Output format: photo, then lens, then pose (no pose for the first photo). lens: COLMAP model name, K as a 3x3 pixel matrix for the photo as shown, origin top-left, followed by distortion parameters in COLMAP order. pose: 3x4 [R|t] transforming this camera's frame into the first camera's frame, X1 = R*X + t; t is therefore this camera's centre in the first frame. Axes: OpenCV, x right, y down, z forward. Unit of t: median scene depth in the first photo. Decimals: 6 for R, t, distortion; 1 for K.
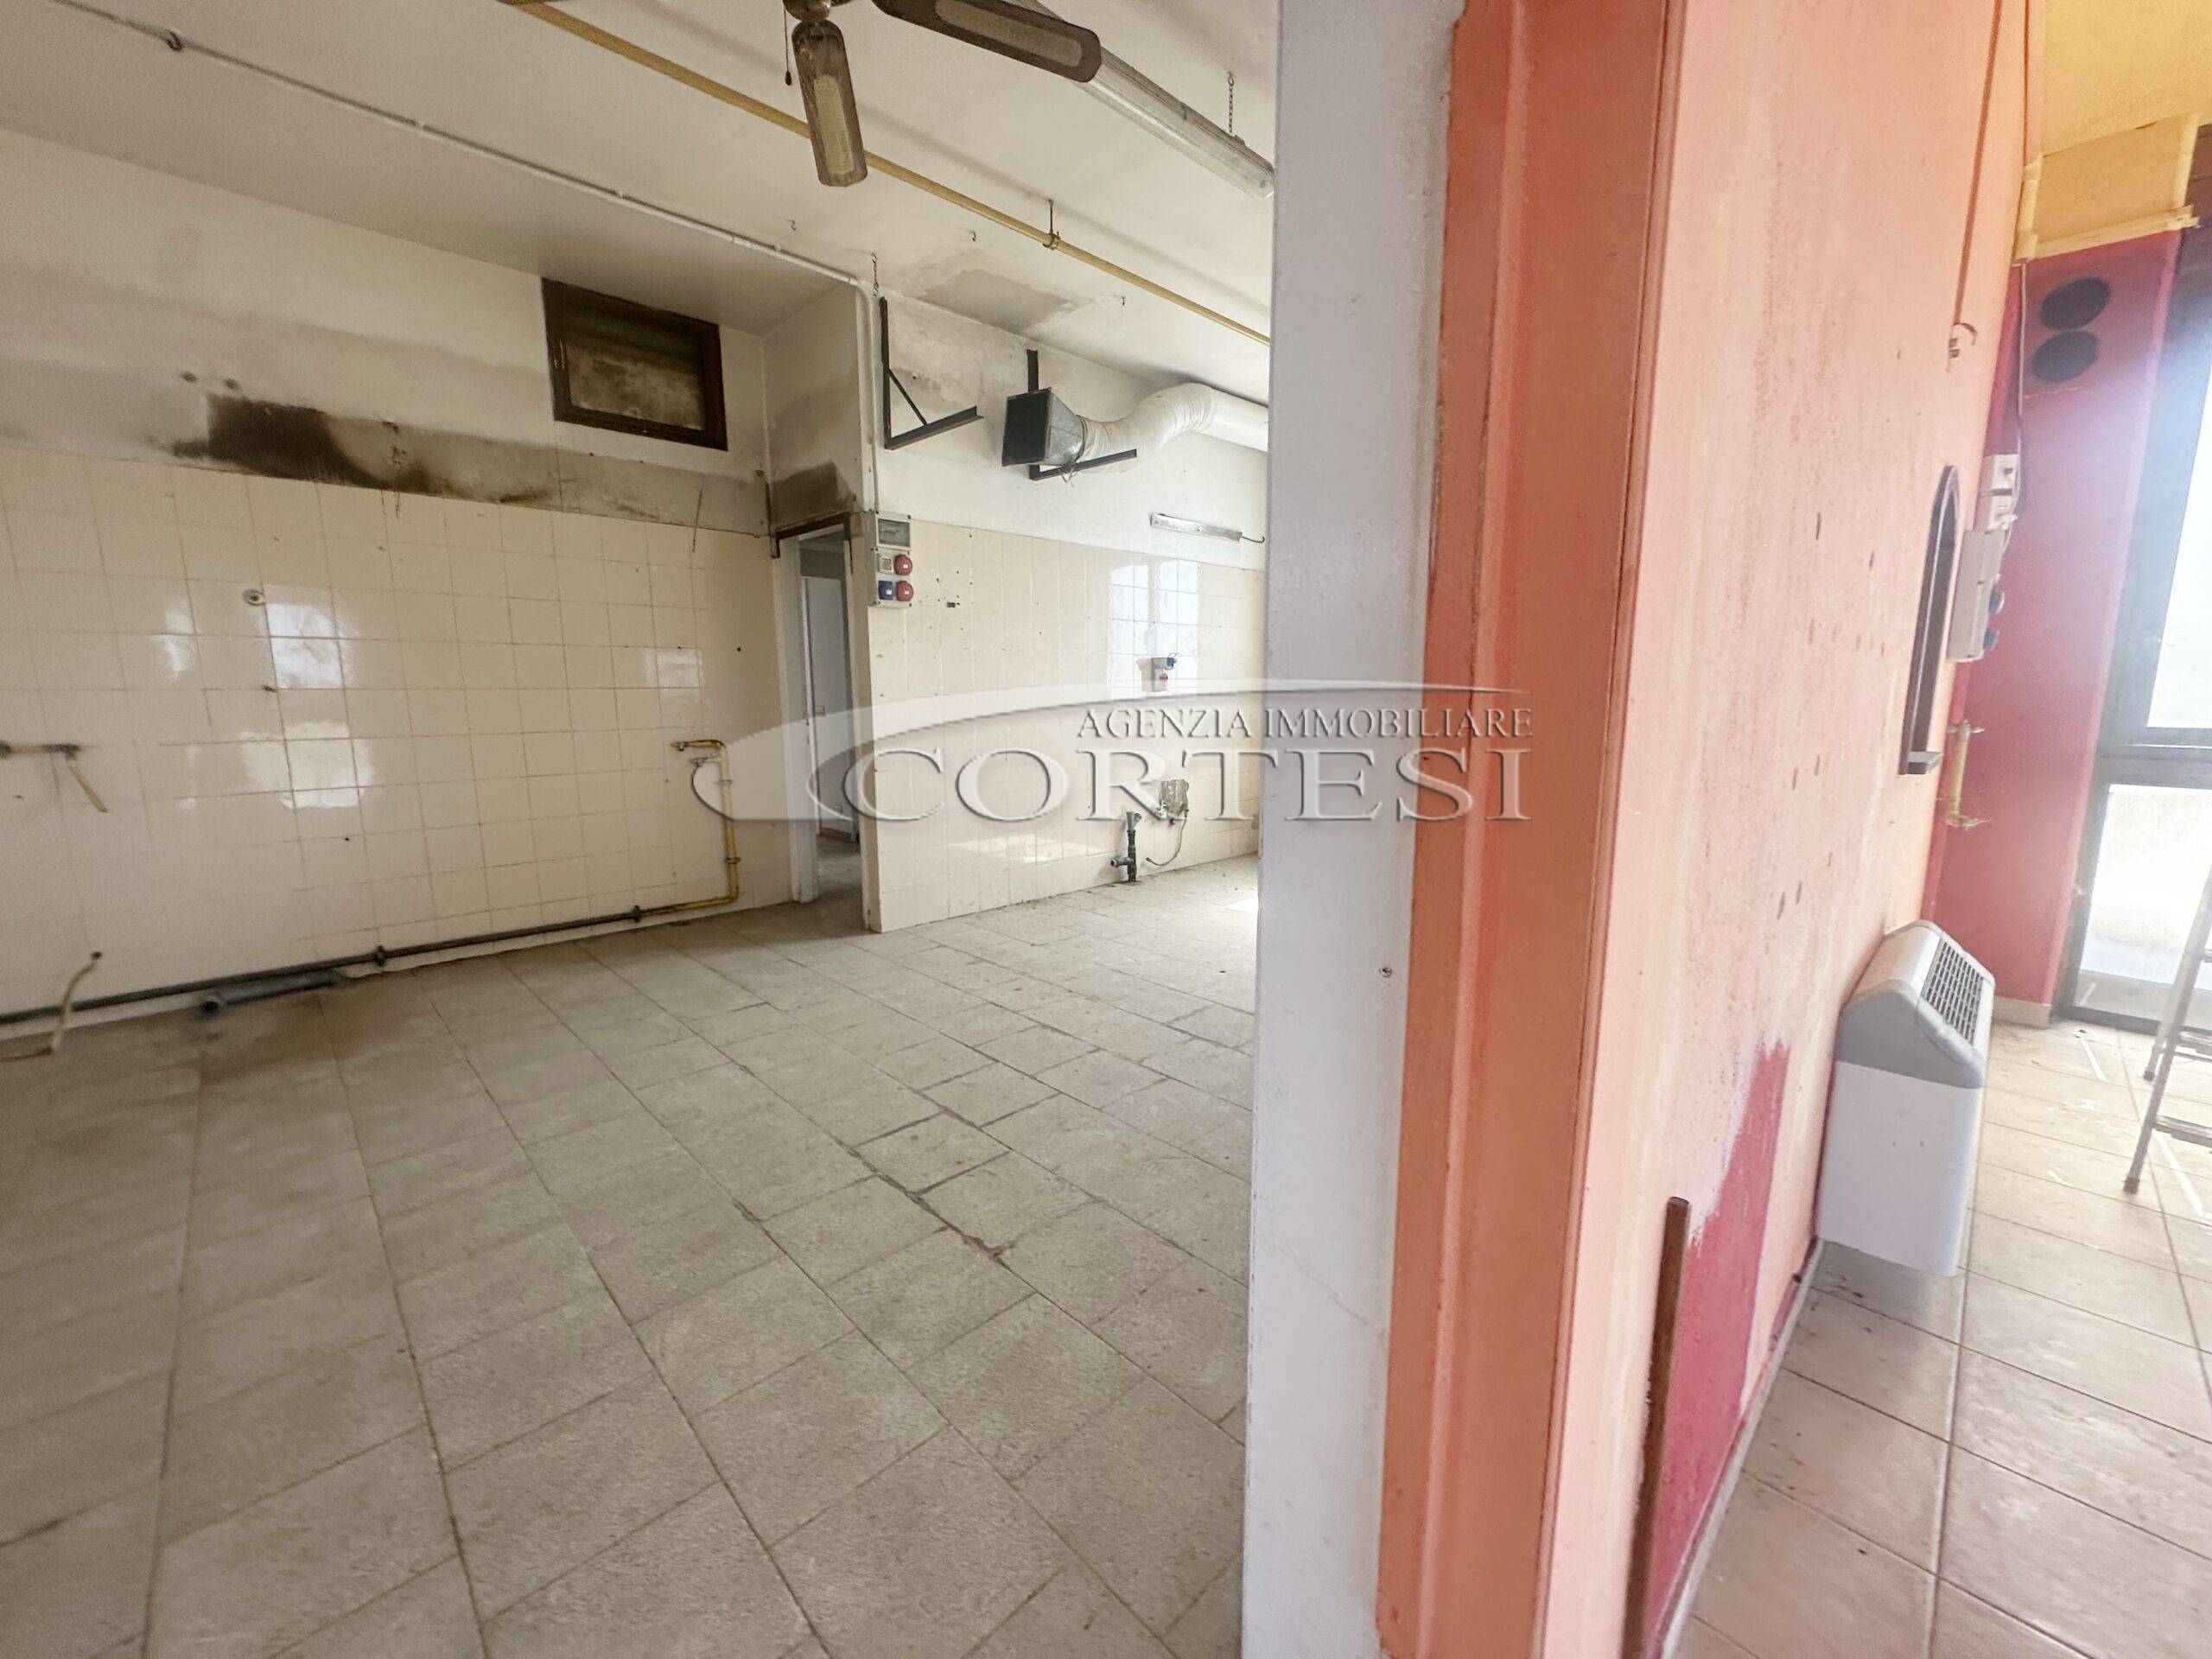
lens RADIAL K [[880.1, 0, 1106.1], [0, 880.1, 830.3], [0, 0, 1]] dist [-0.003899, 0.001328]
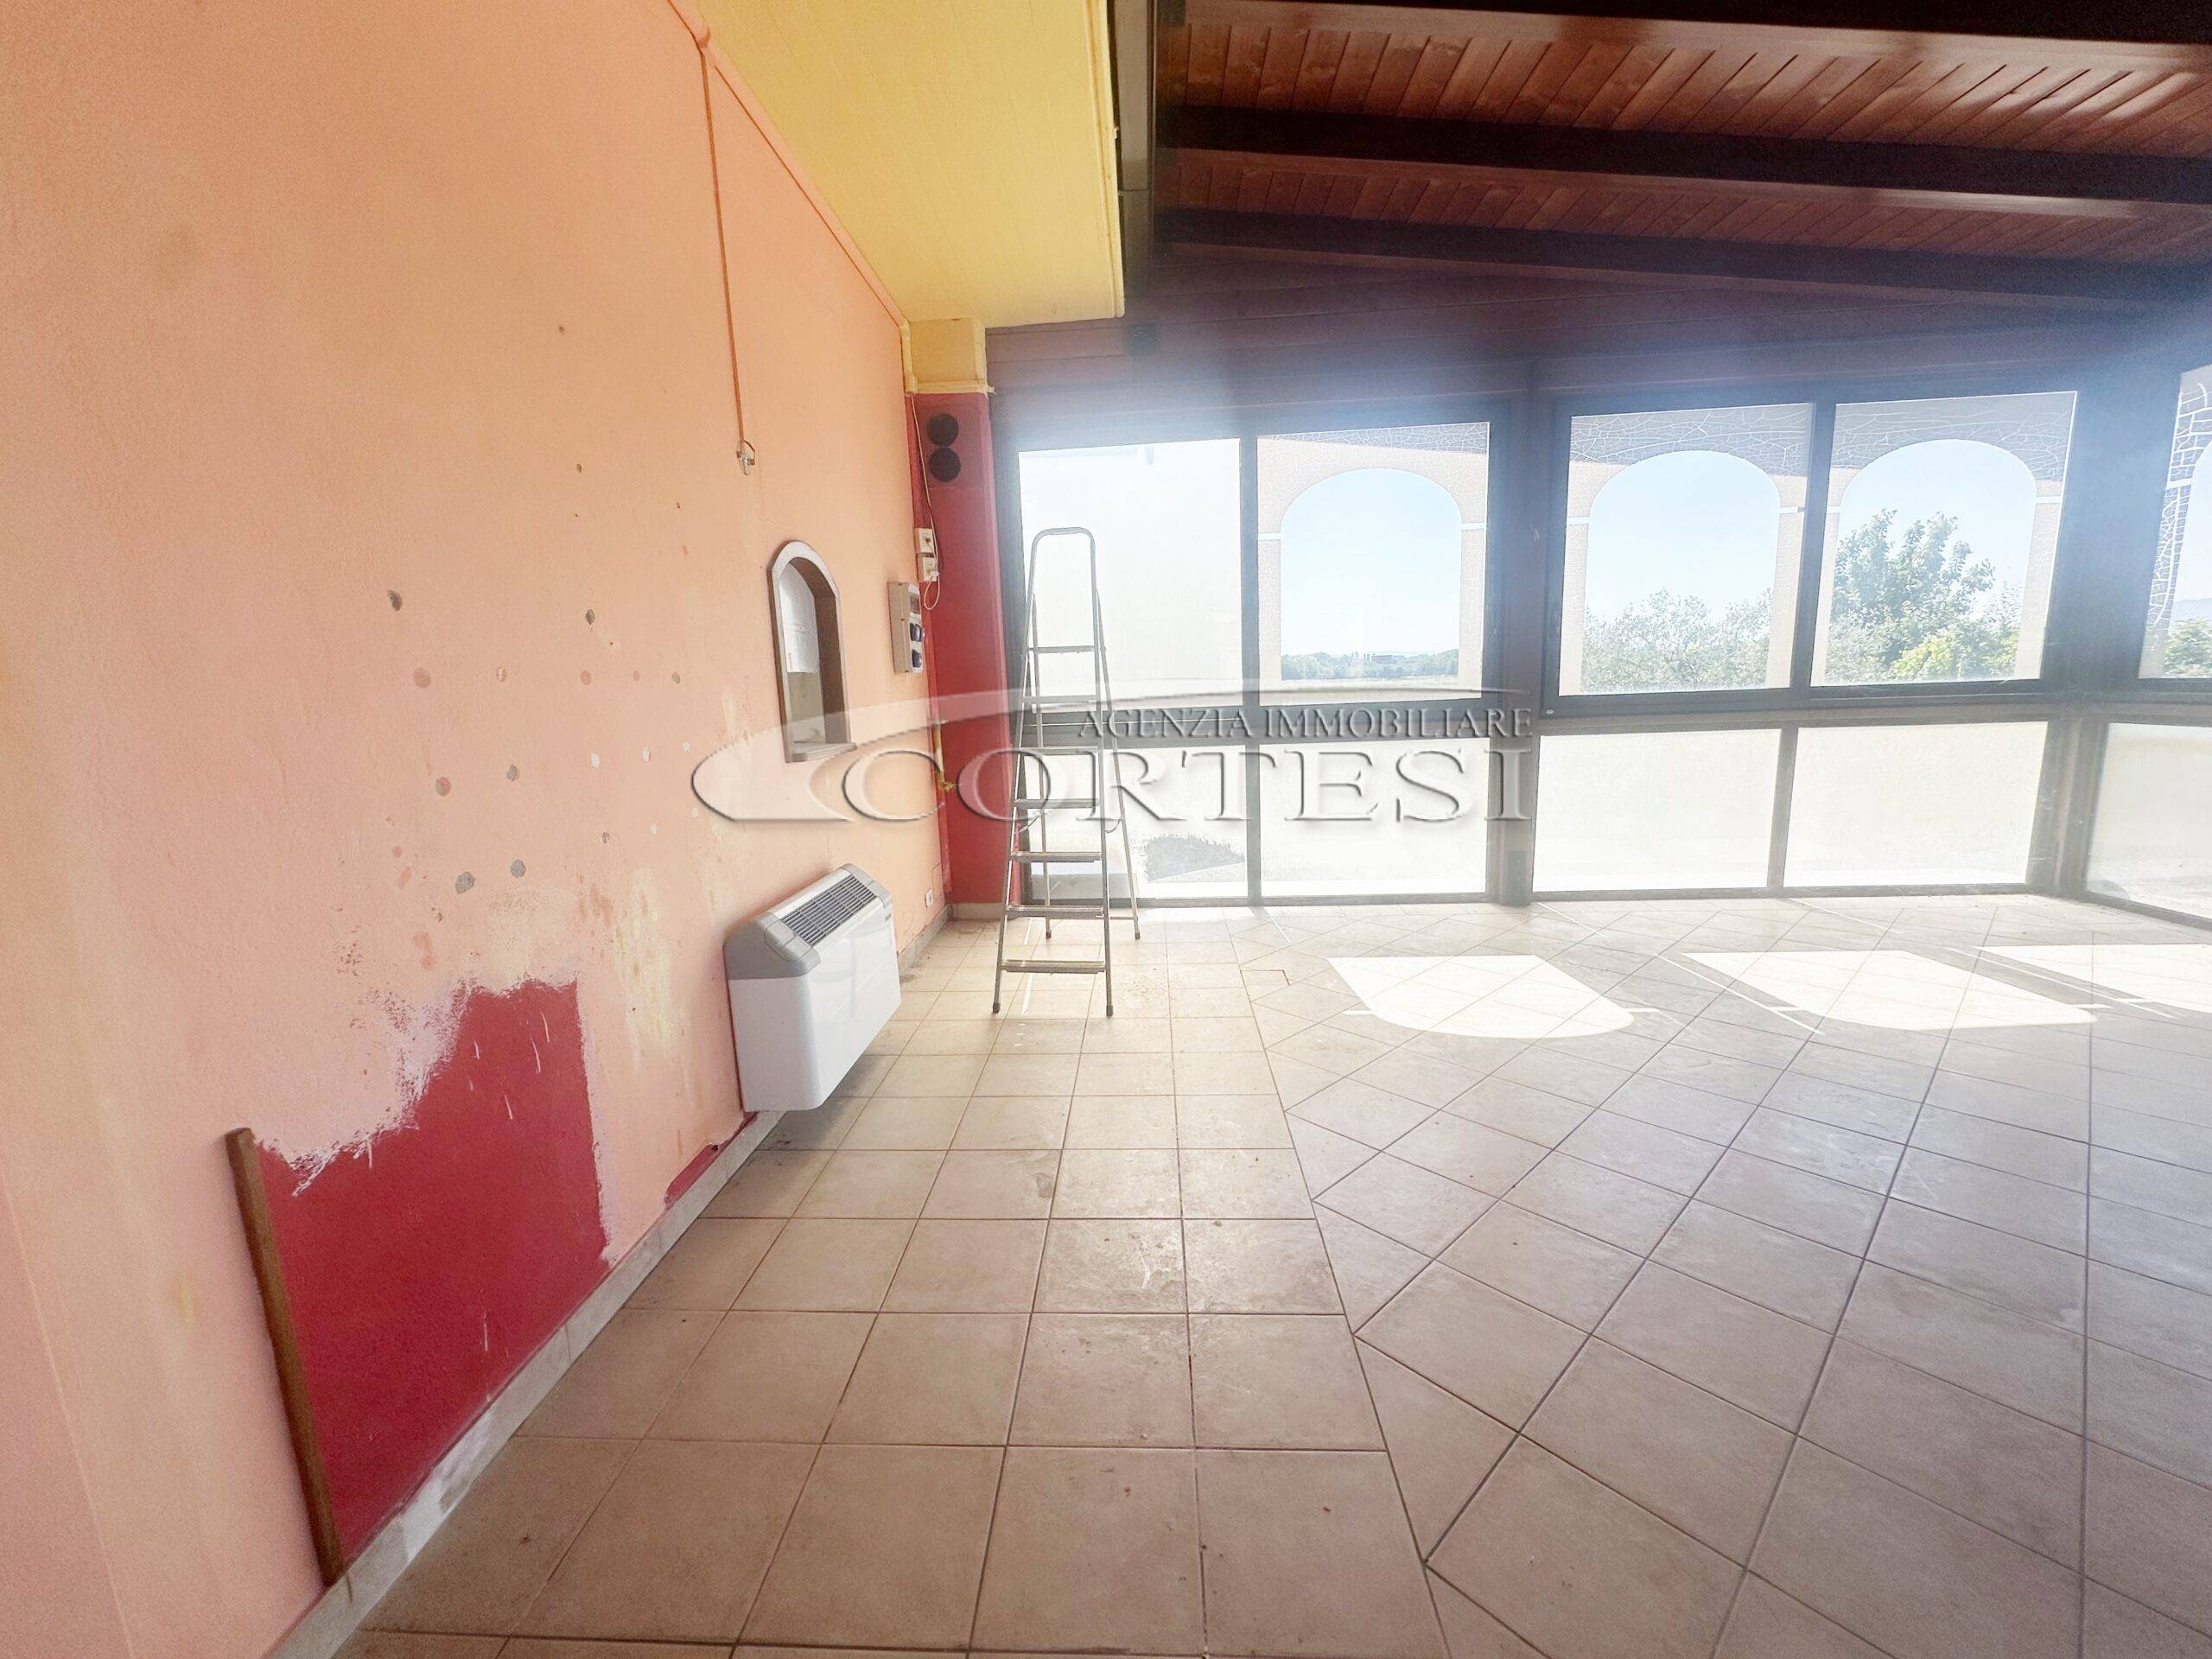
lens RADIAL K [[880.1, 0, 1106.1], [0, 880.1, 830.3], [0, 0, 1]] dist [-0.003899, 0.001328]
pose [[0.726248, -0.140804, 0.672858, 0.342050], [0.147507, 0.987919, 0.047523, 0.051532], [-0.671421, 0.064738, 0.738243, -0.360653]]
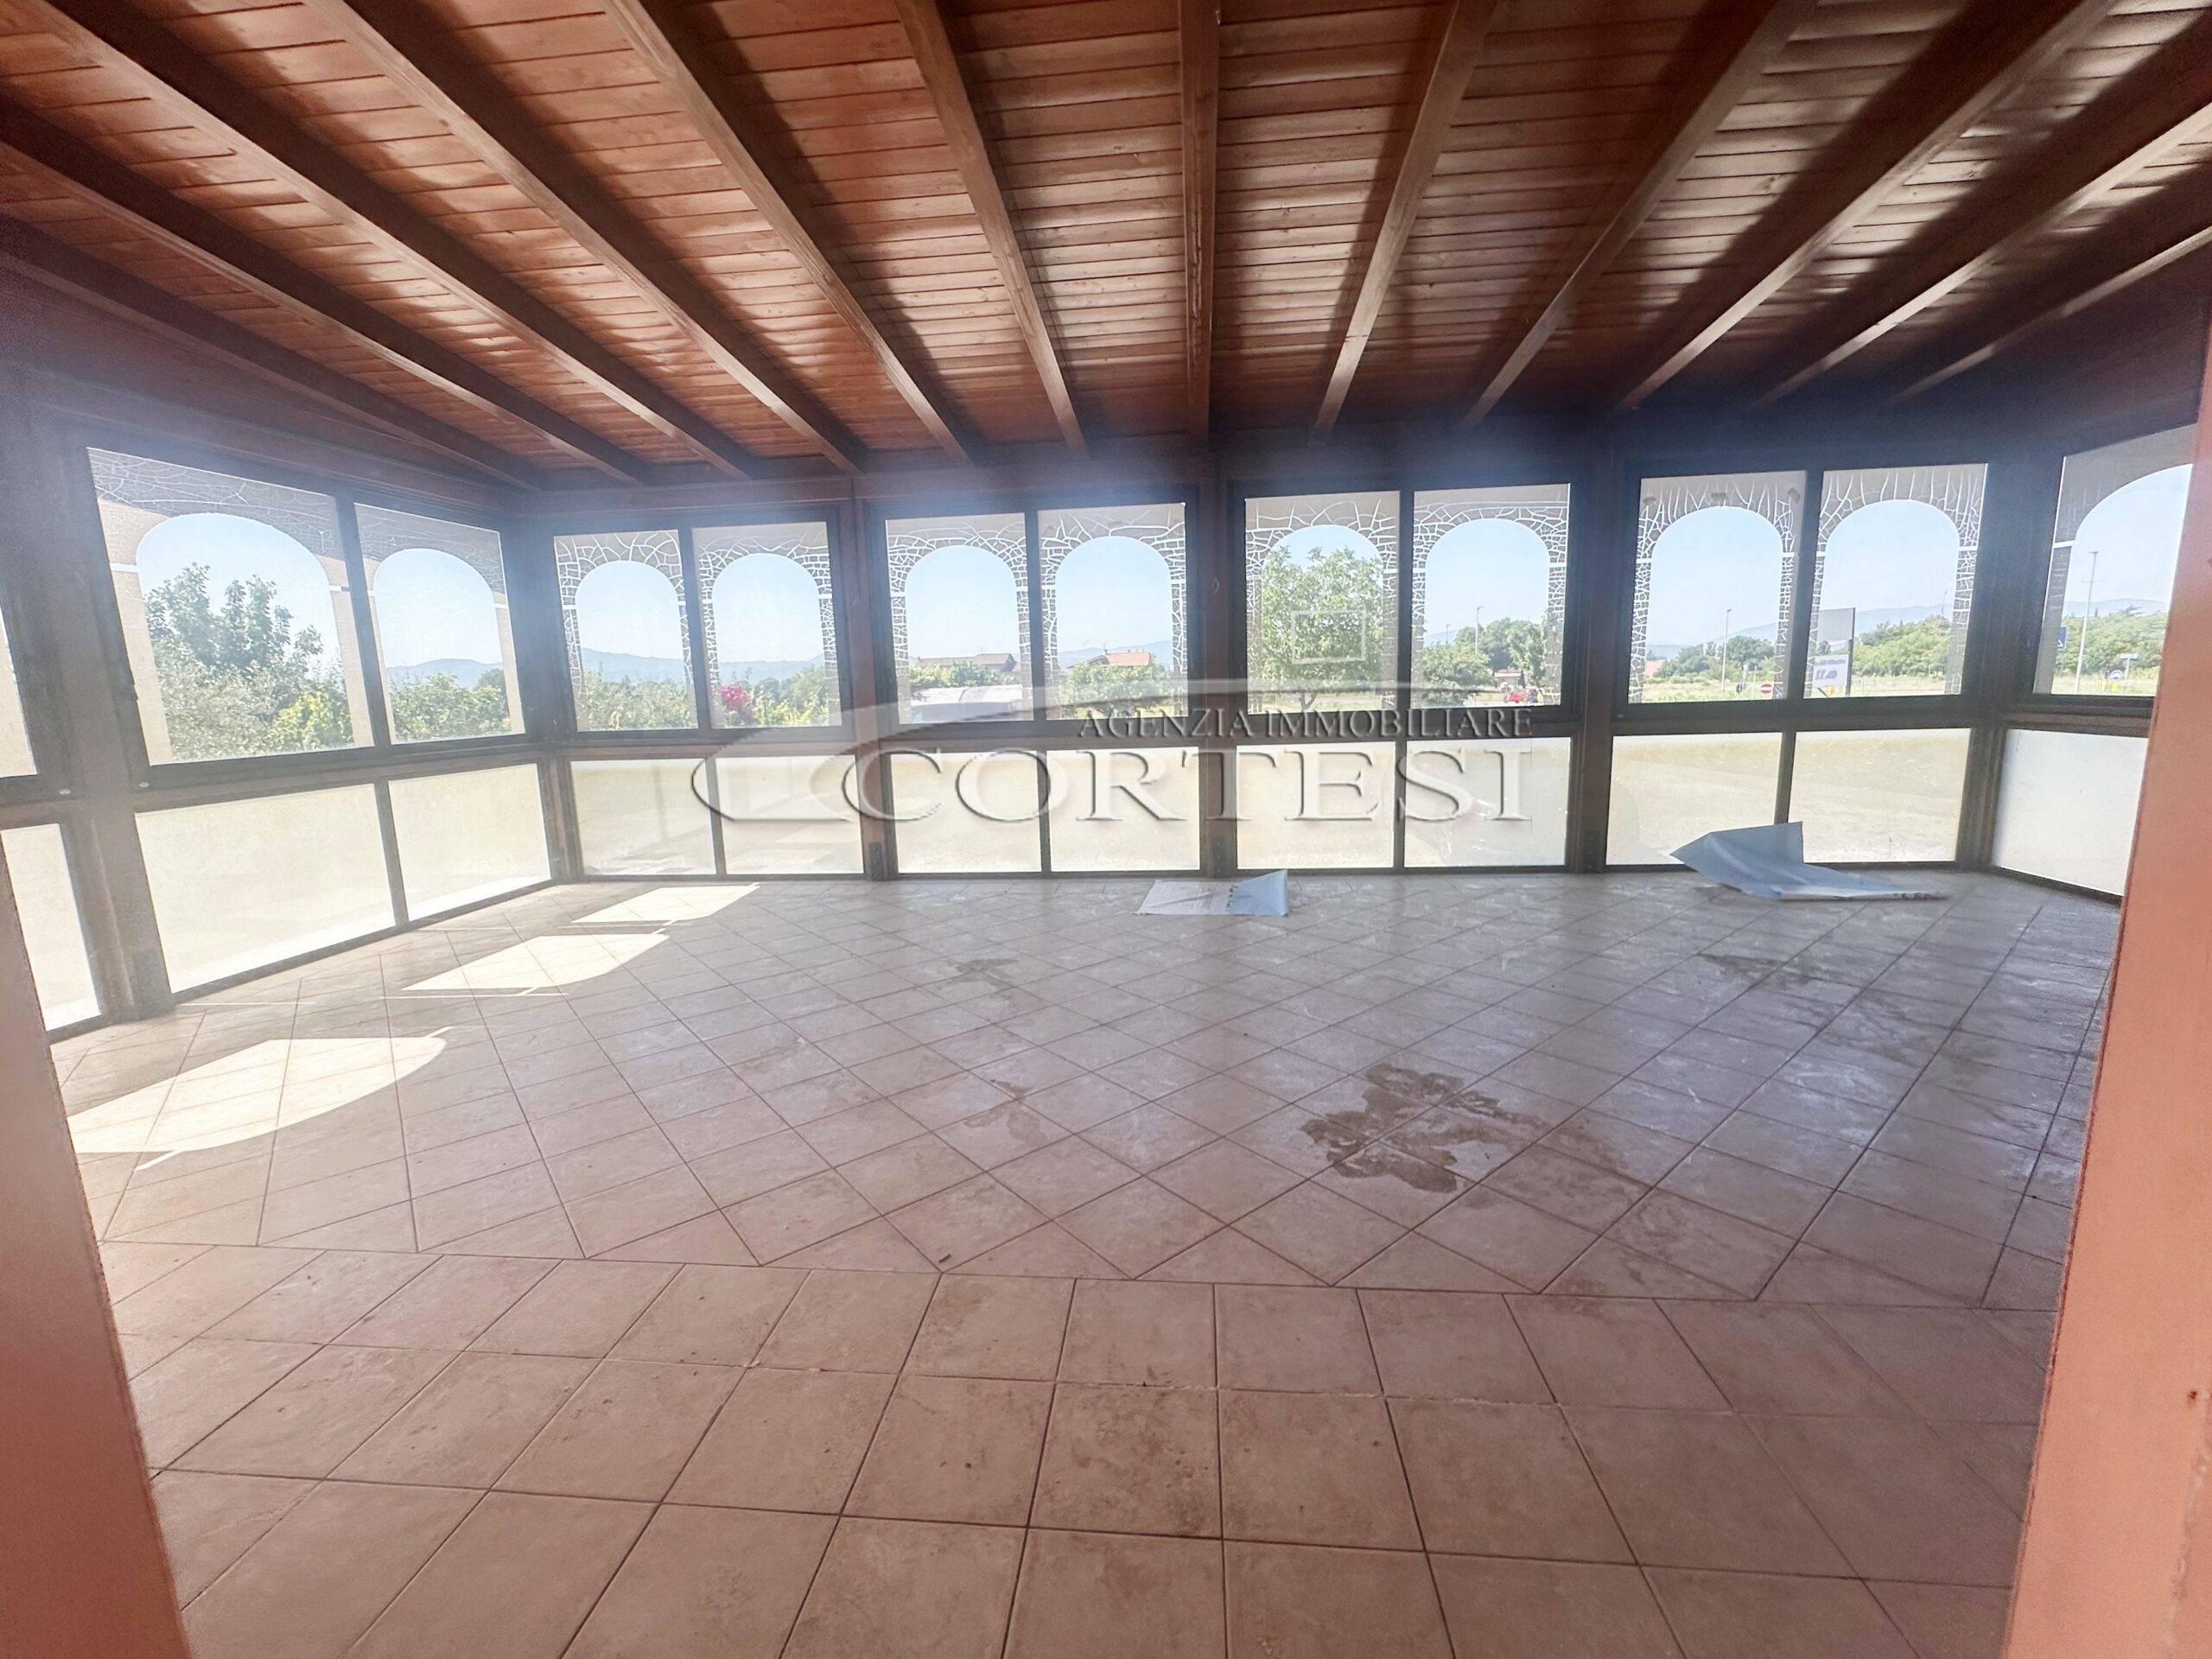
lens RADIAL K [[916.3, 0, 1097.7], [0, 916.3, 829.4], [0, 0, 1]] dist [-0.002620, 0.000571]
pose [[-0.645767, -0.104171, 0.756395, -0.198970], [0.152185, 0.953212, 0.261203, -0.094287], [-0.748215, 0.283789, -0.599699, 0.221211]]
